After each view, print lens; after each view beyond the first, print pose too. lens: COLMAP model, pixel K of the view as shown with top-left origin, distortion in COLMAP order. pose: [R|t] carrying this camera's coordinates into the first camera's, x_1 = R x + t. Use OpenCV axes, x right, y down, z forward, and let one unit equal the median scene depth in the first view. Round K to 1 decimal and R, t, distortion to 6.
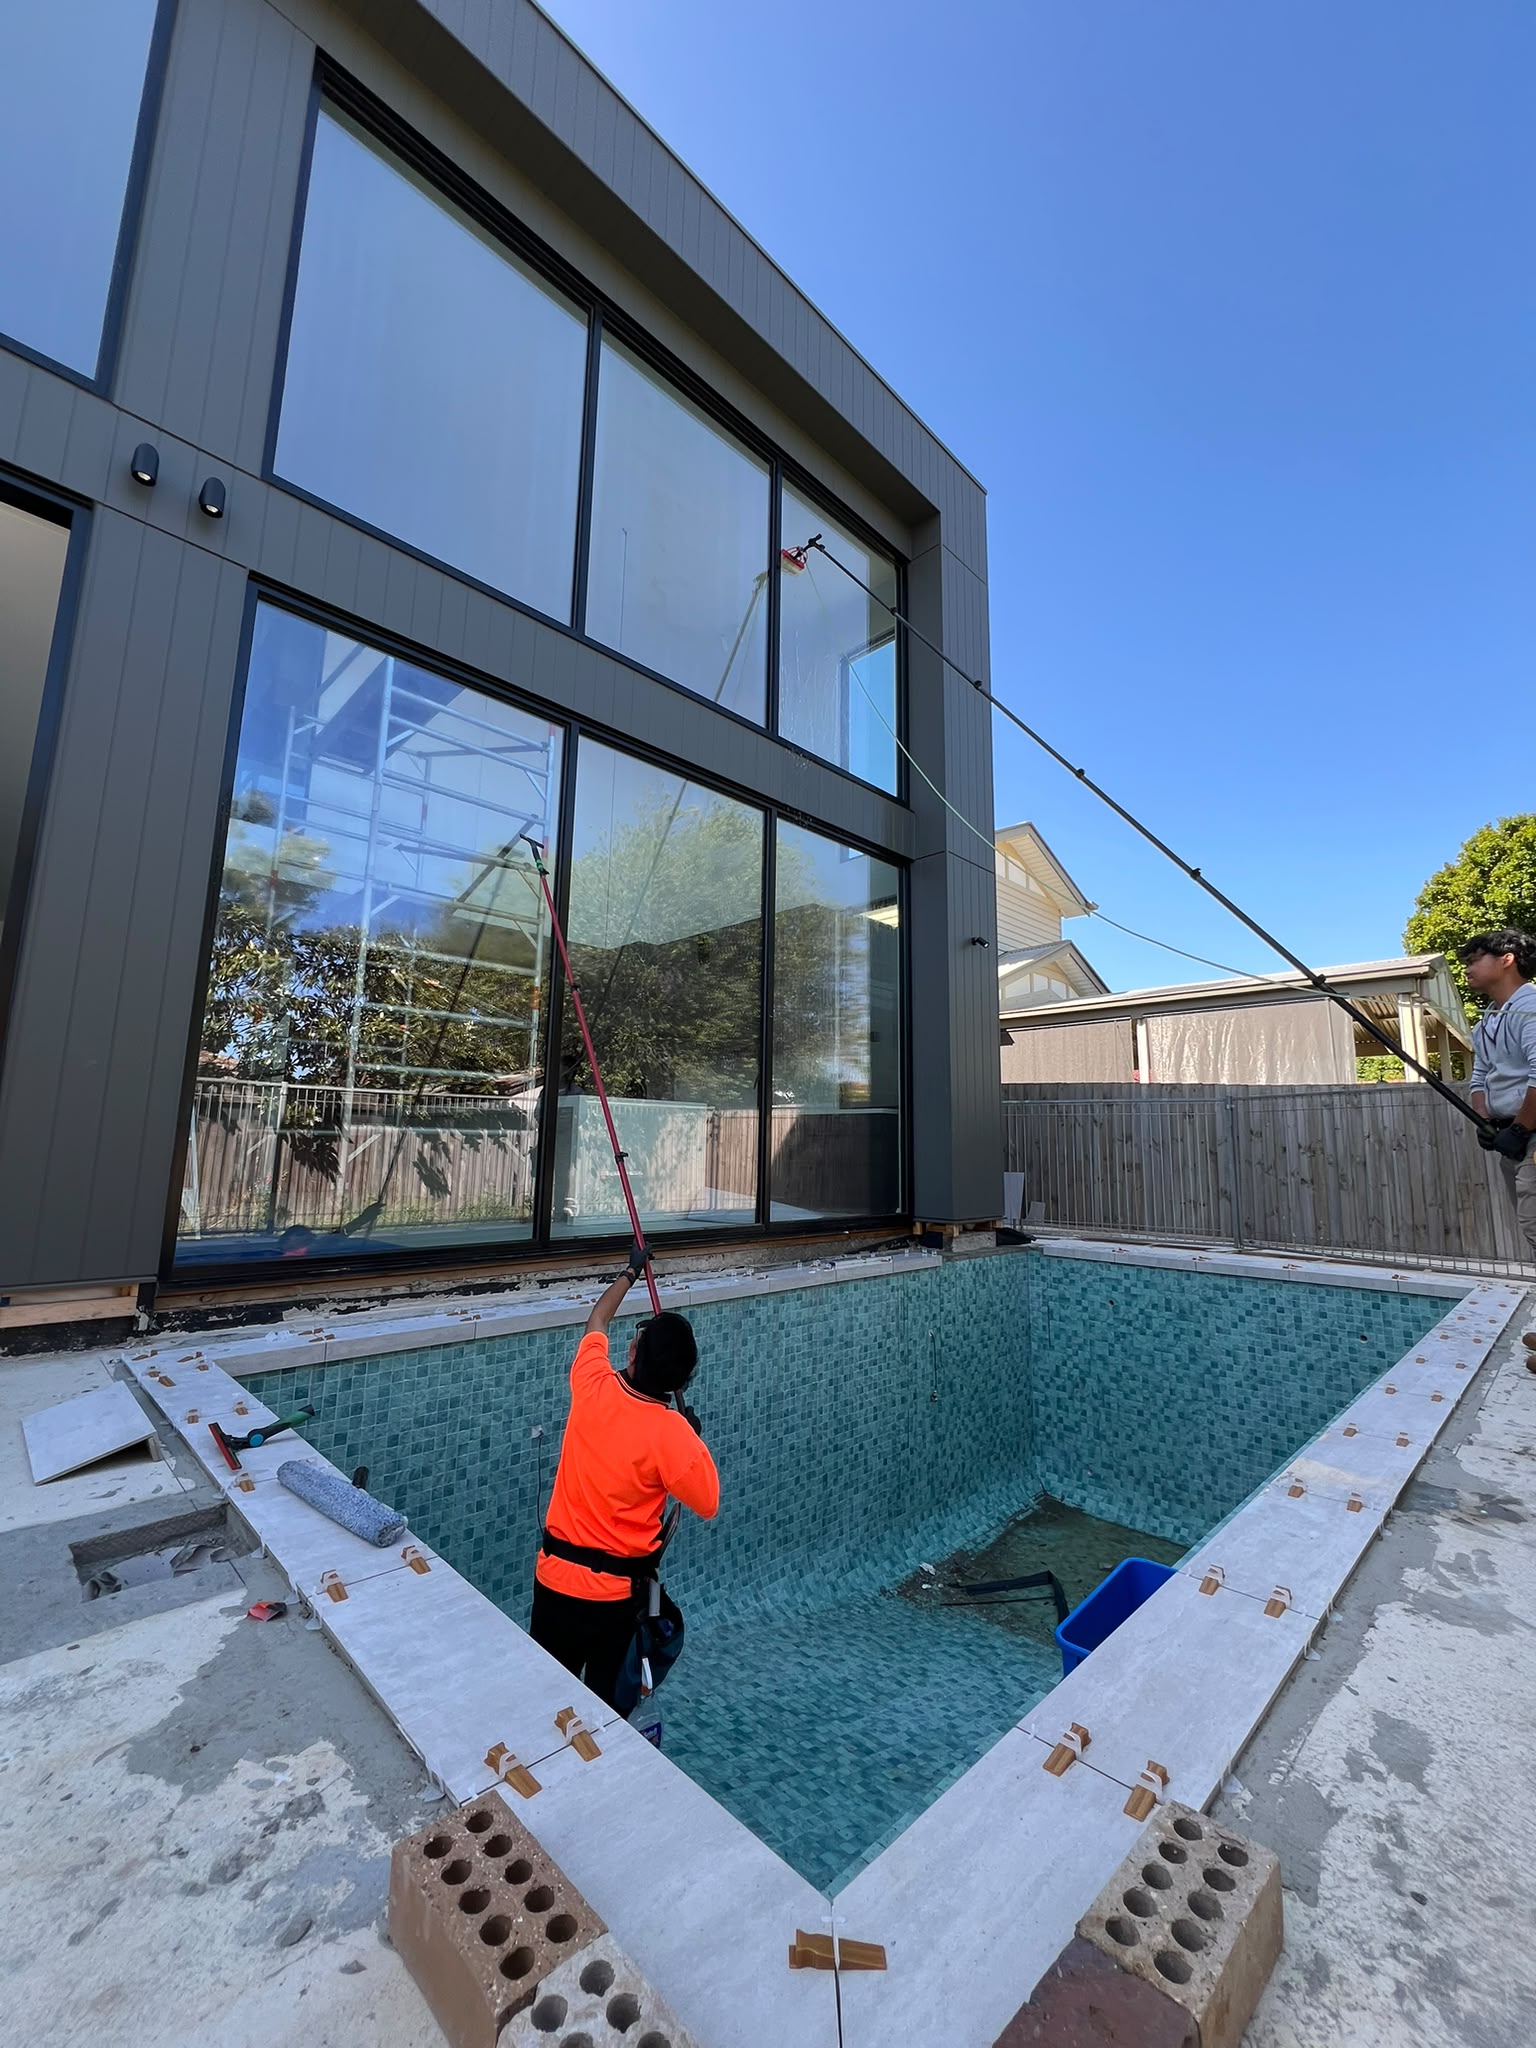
lens RADIAL K [[807.2, 0, 769.1], [0, 807.2, 1028.2], [0, 0, 1]] dist [0.001390, 0.000347]
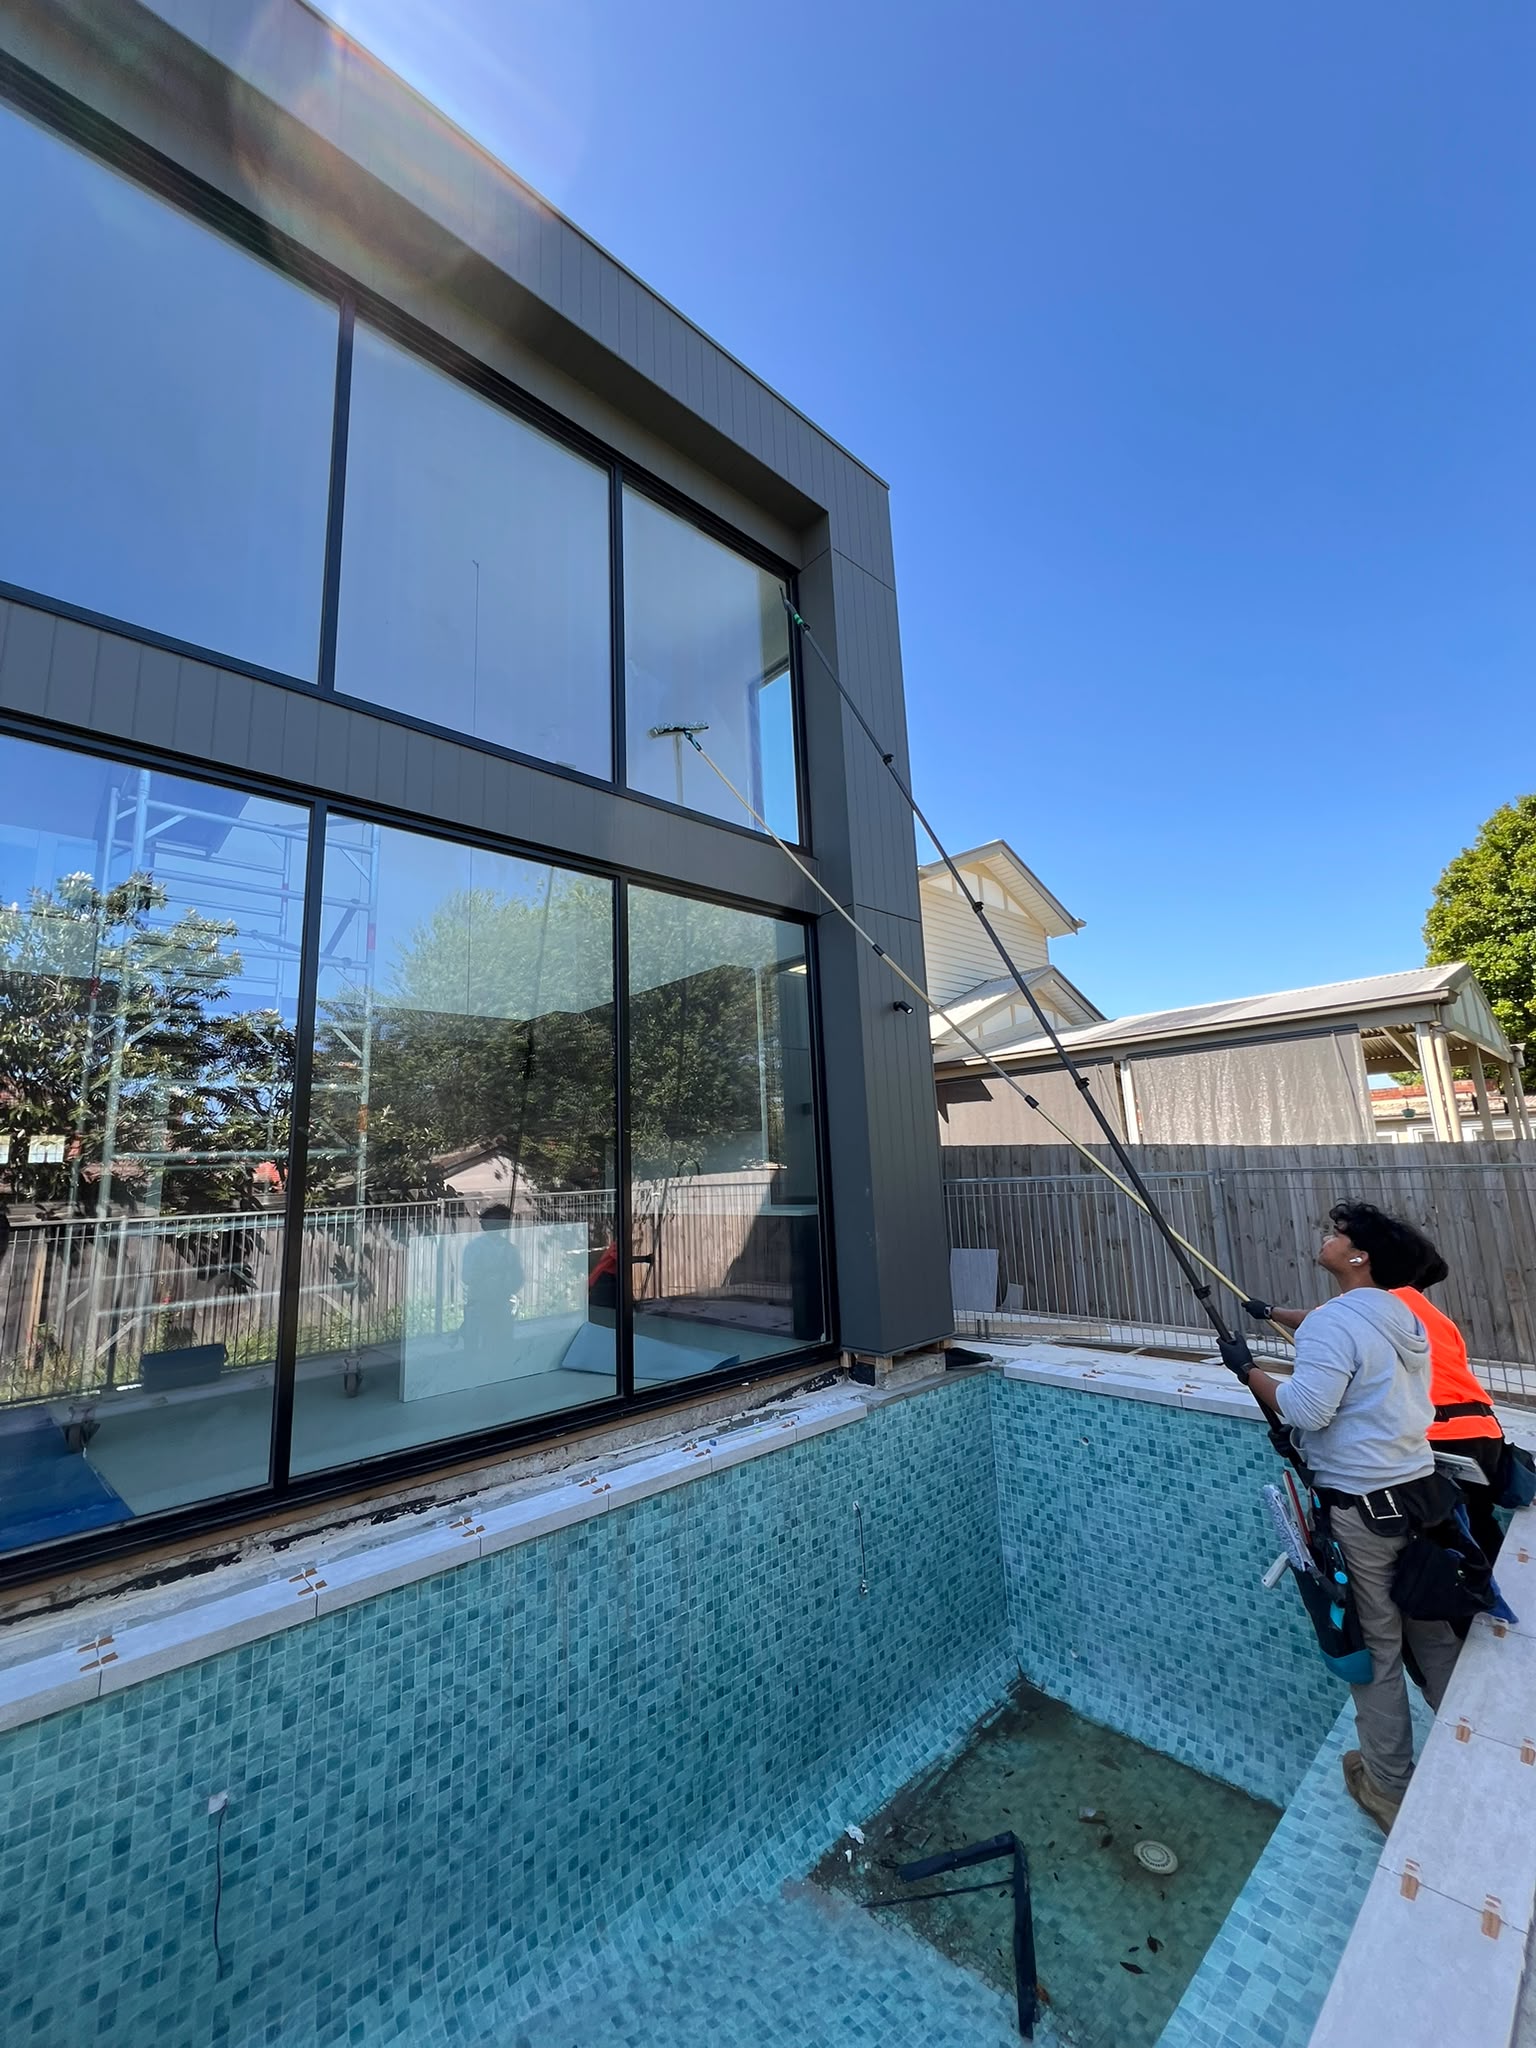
lens RADIAL K [[807.2, 0, 768.9], [0, 807.2, 1027.4], [0, 0, 1]] dist [0.001390, 0.000347]
pose [[0.997539, -0.065198, -0.025787, 0.169594], [0.064548, 0.997594, -0.025281, -0.087922], [0.027373, 0.023555, 0.999348, 0.181321]]
